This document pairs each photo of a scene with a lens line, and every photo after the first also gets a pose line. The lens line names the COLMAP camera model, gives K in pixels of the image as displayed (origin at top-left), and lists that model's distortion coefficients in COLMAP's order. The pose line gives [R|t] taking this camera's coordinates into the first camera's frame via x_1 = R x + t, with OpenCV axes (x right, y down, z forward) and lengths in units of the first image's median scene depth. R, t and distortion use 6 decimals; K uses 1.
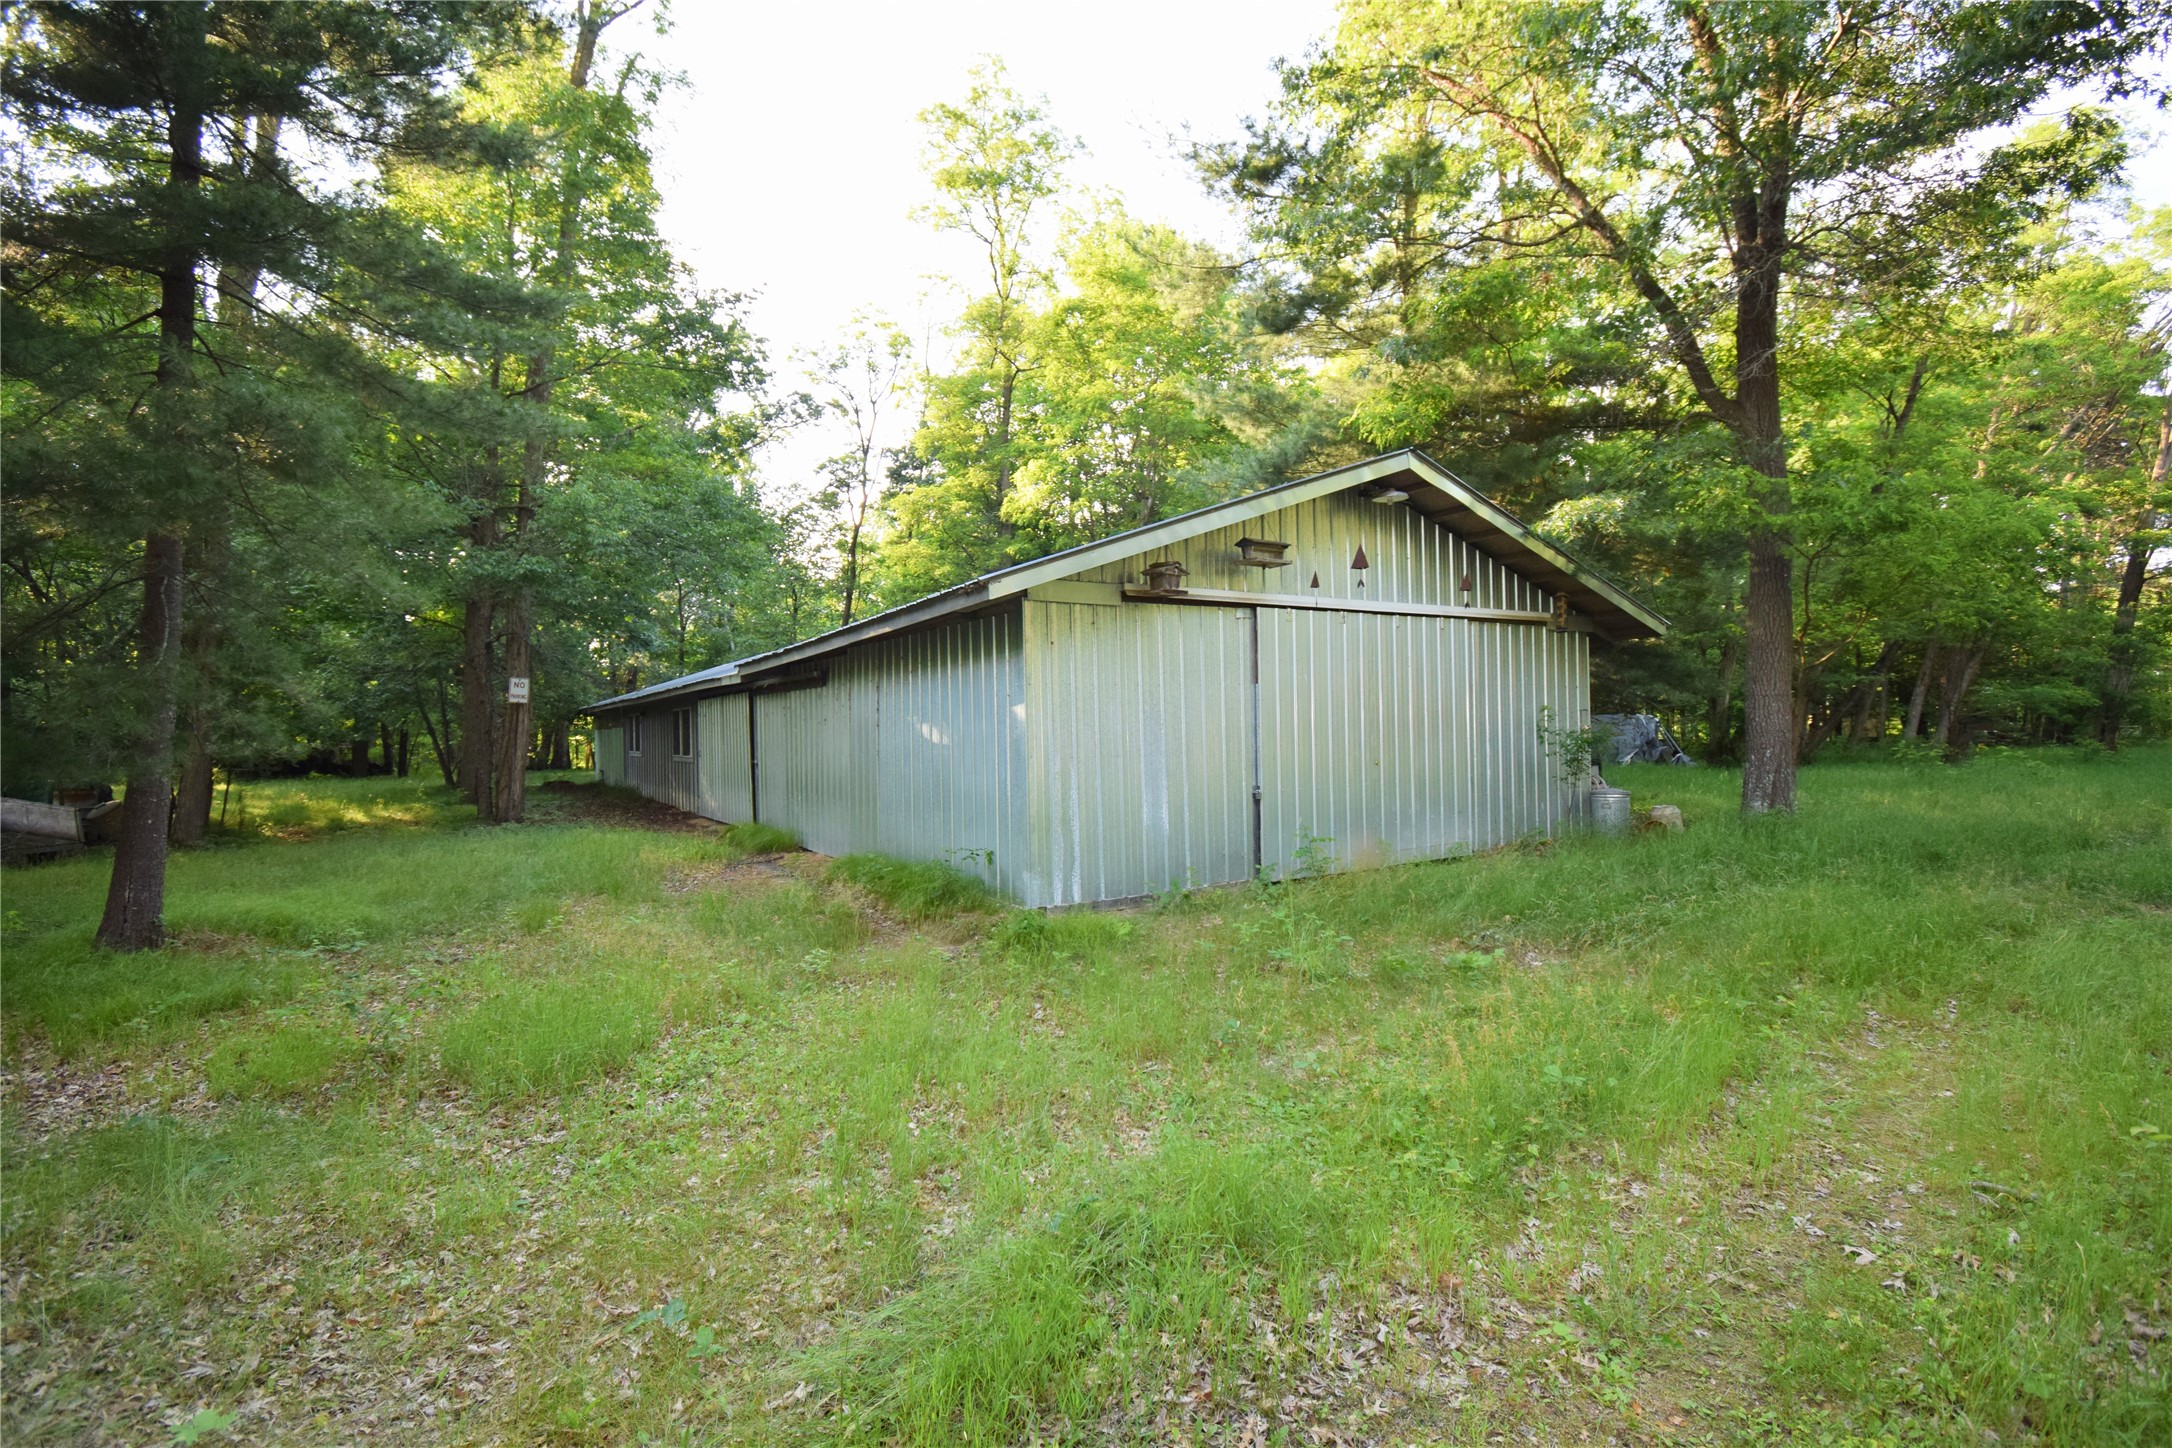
lens RADIAL K [[957.3, 0, 1086.0], [0, 957.3, 724.0], [0, 0, 1]] dist [-0.000031, -0.000774]
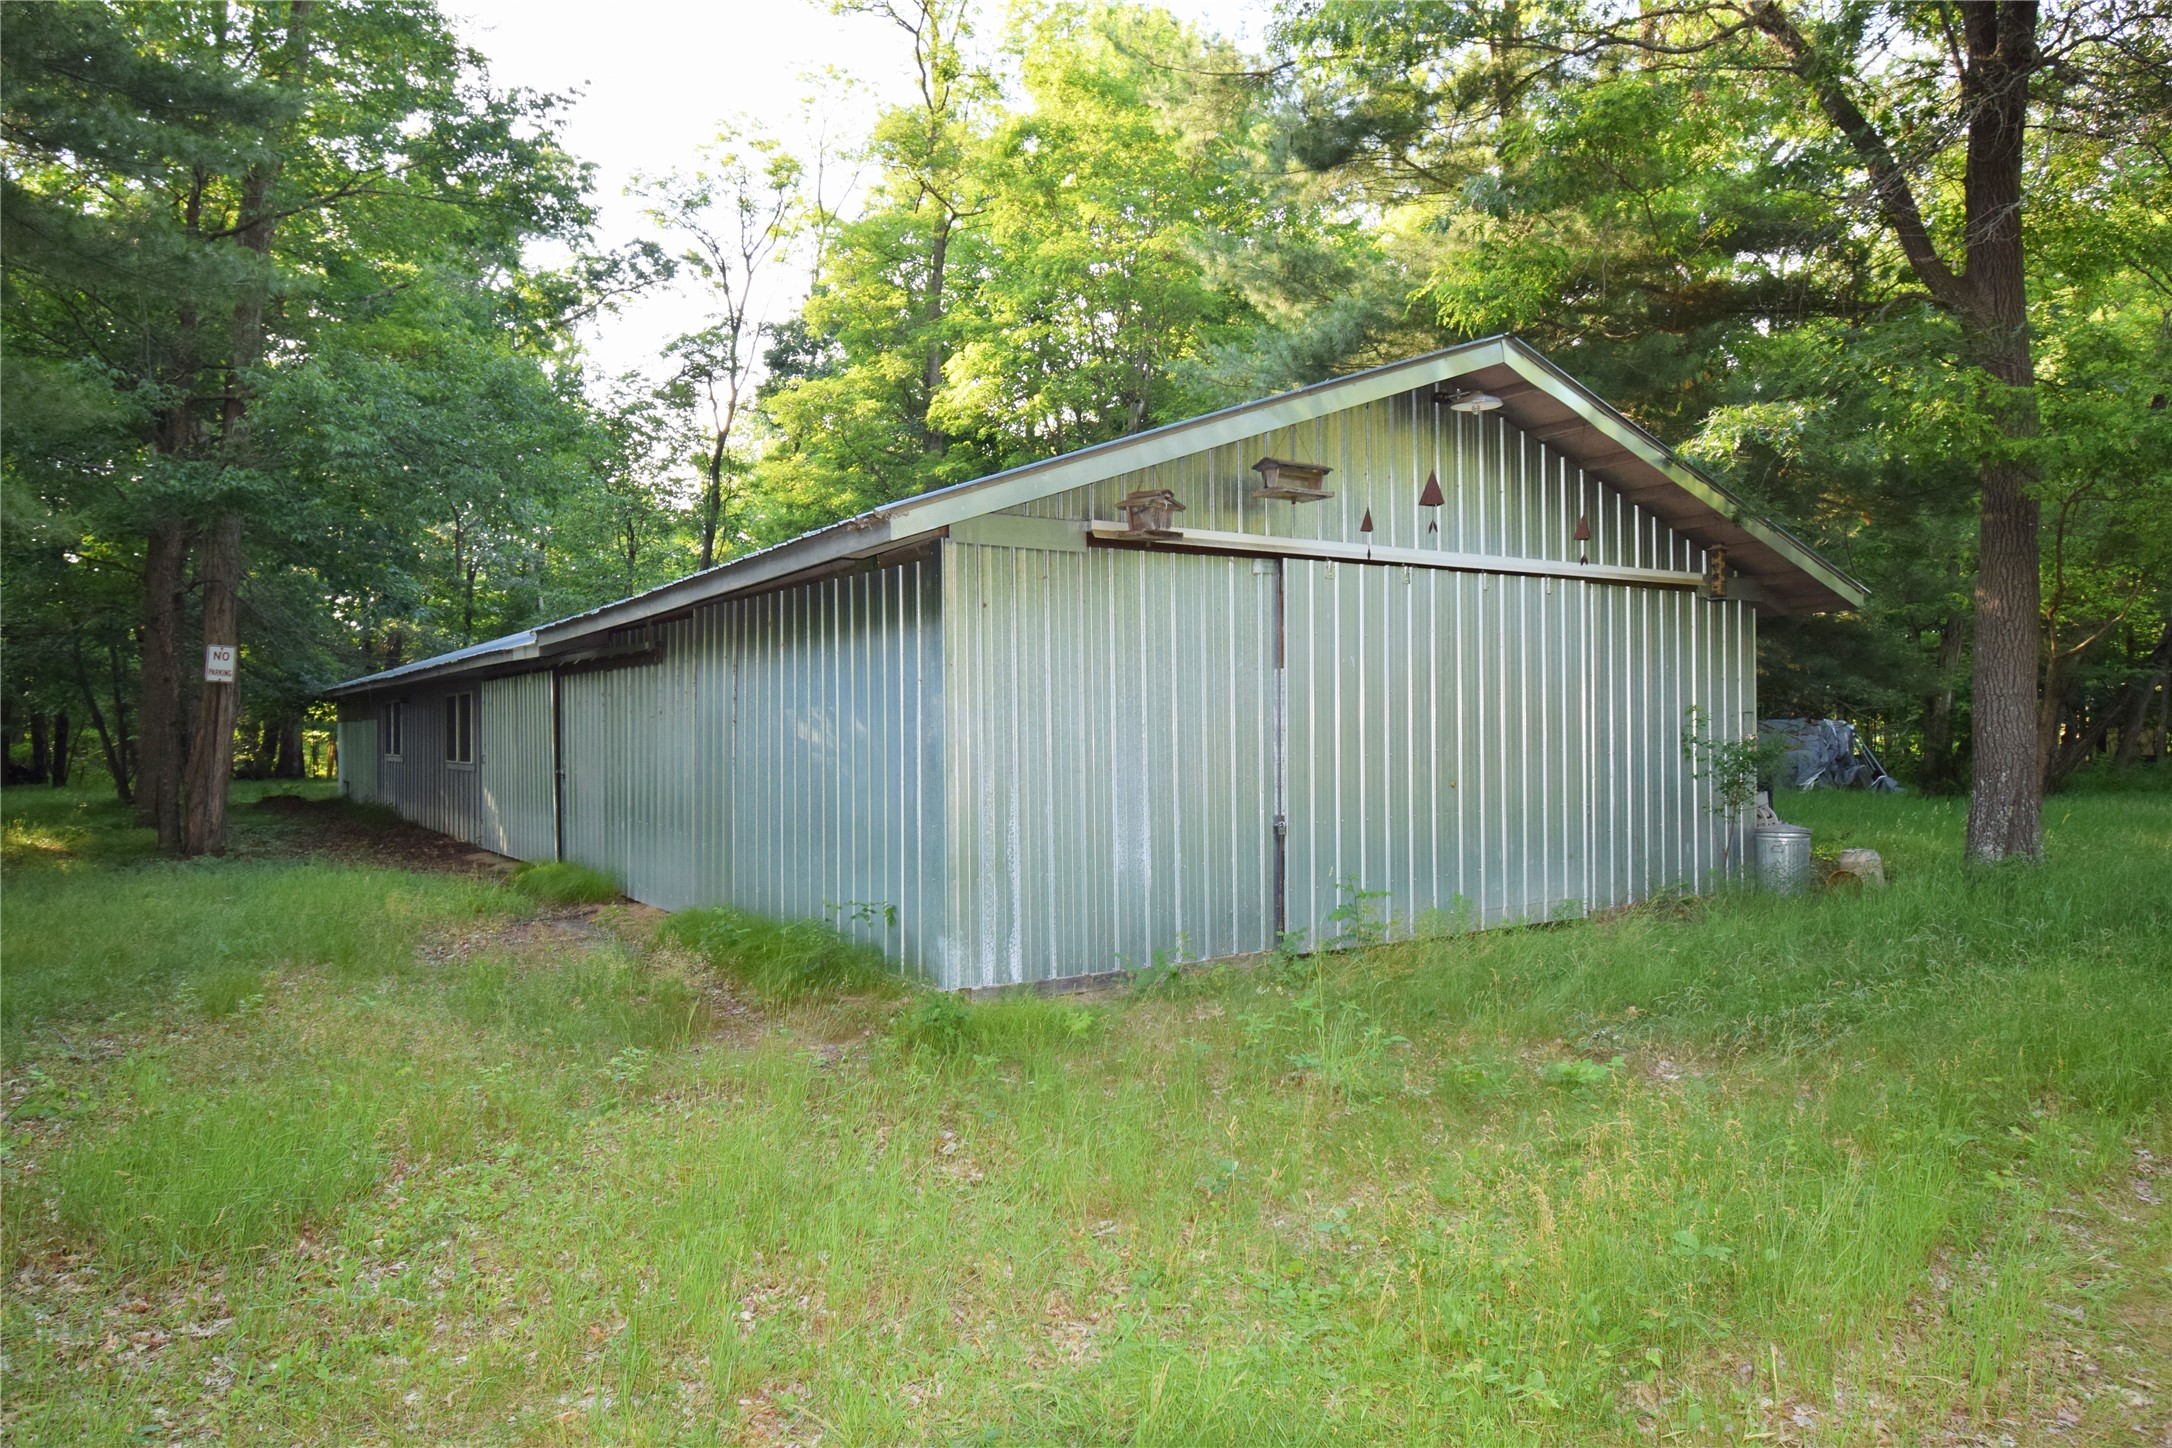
lens RADIAL K [[1361.1, 0, 1085.6], [0, 1361.1, 718.6], [0, 0, 1]] dist [-0.010075, 0.004954]
pose [[0.999666, 0.013002, 0.022342, 0.011676], [-0.012928, 0.999911, -0.003426, -0.000372], [-0.022385, 0.003136, 0.999745, 0.013678]]
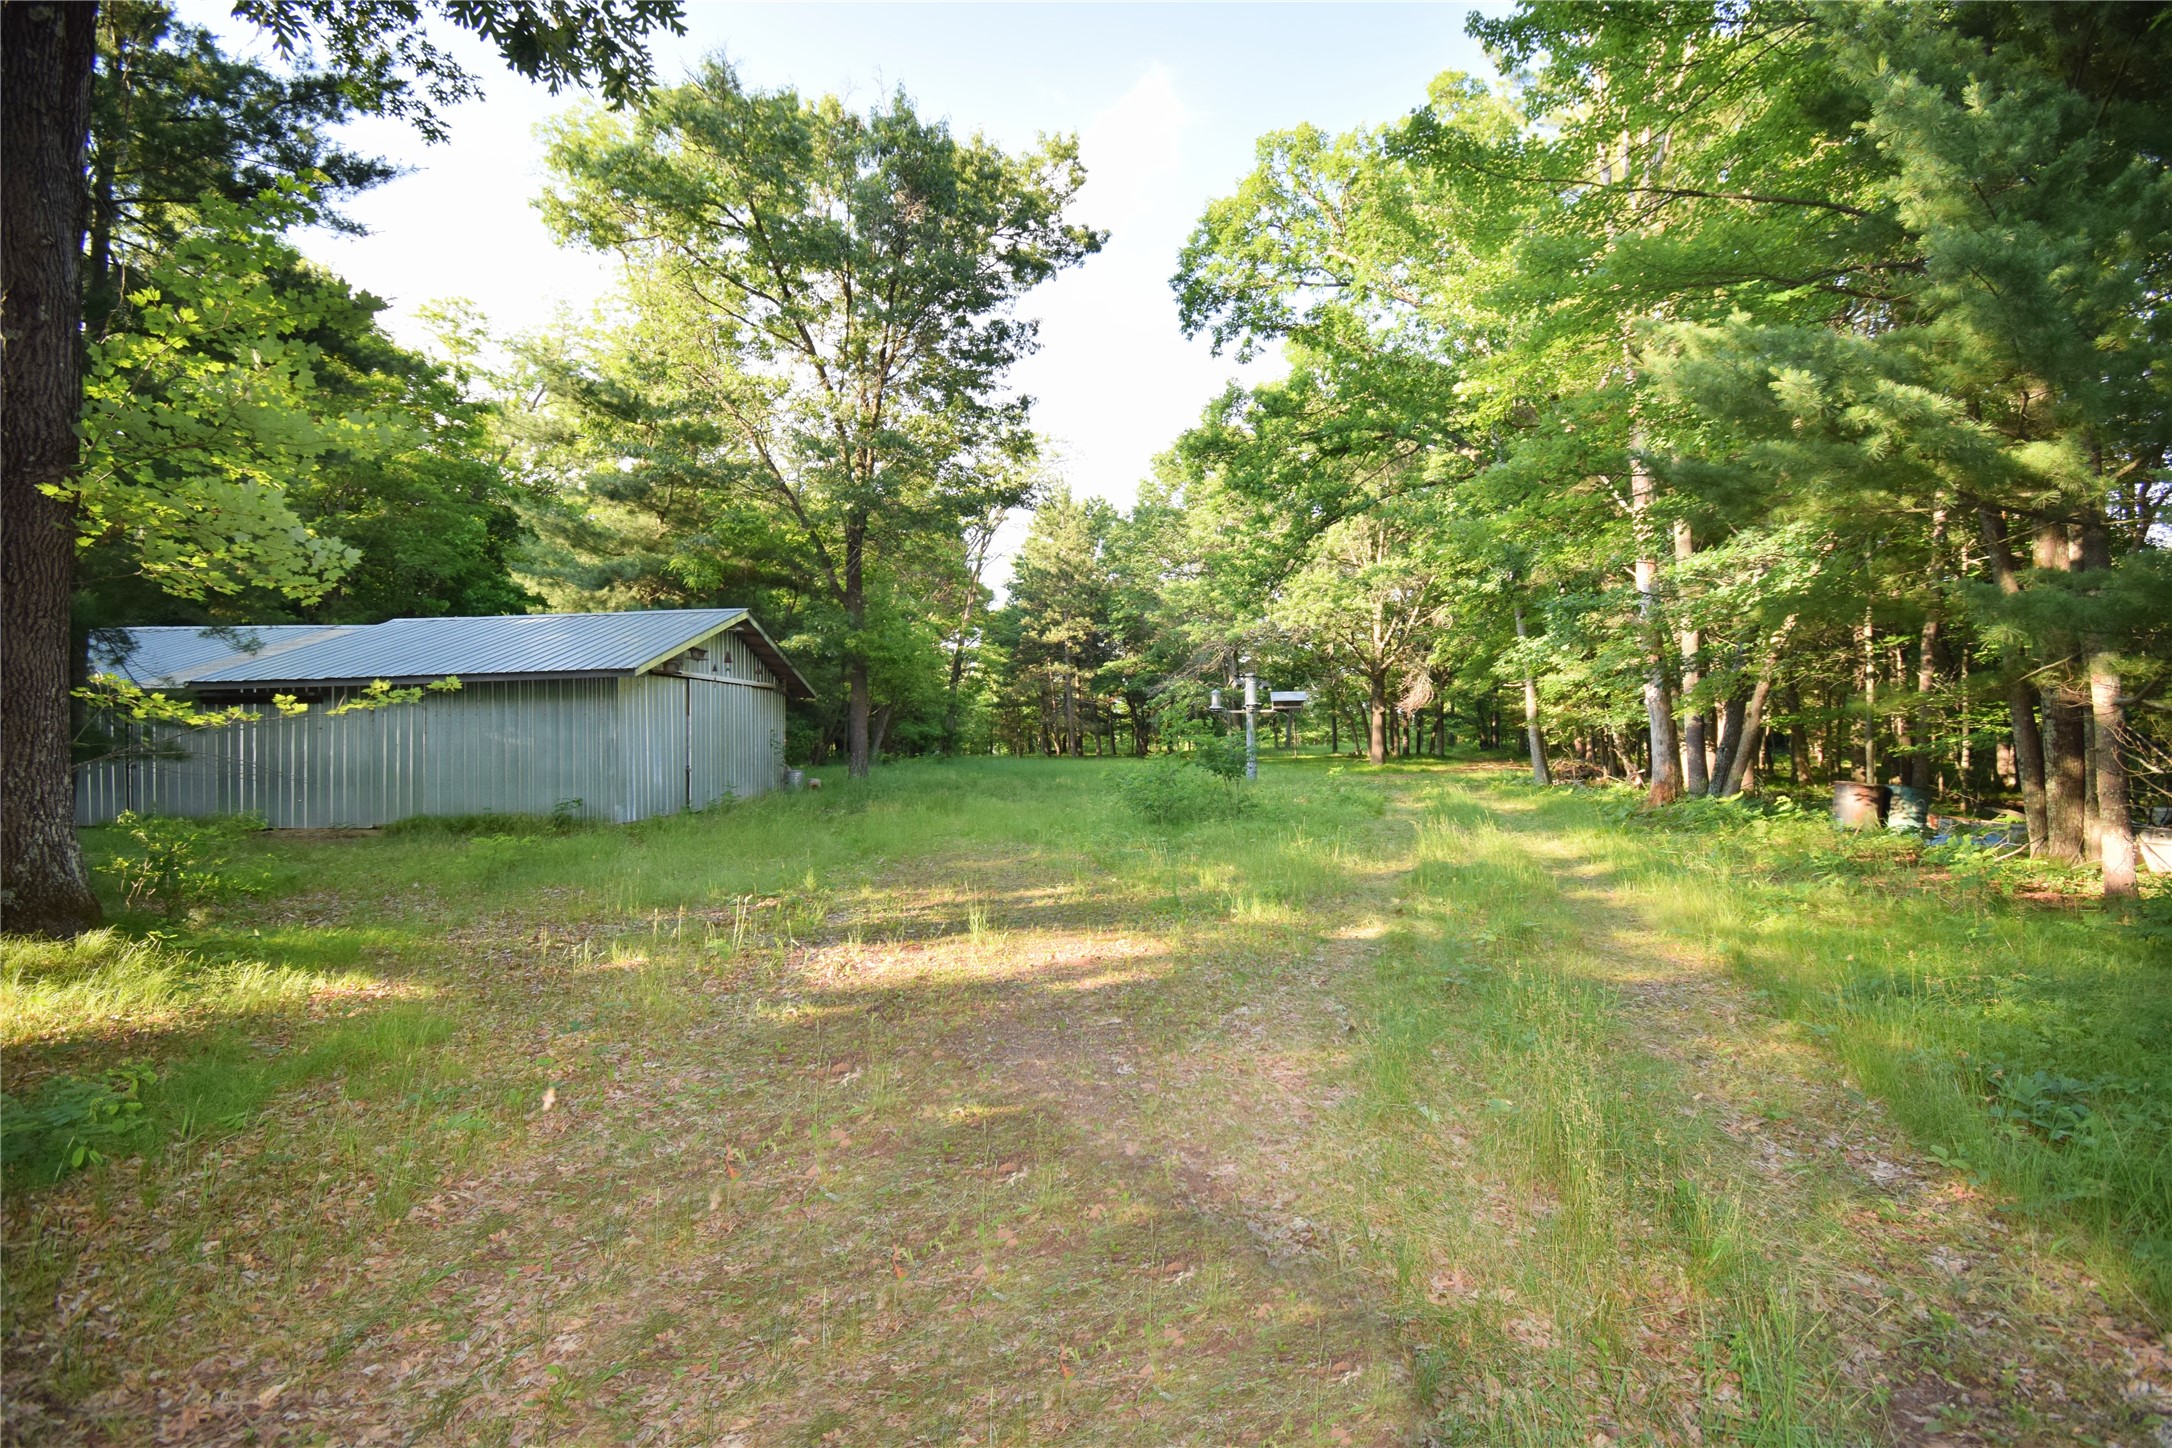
lens RADIAL K [[957.3, 0, 1086.0], [0, 957.3, 724.0], [0, 0, 1]] dist [-0.000031, -0.000774]
pose [[0.552995, 0.027947, 0.832716, -0.833248], [-0.004489, 0.999523, -0.030565, 0.027405], [-0.833172, 0.013164, 0.552857, -0.660454]]
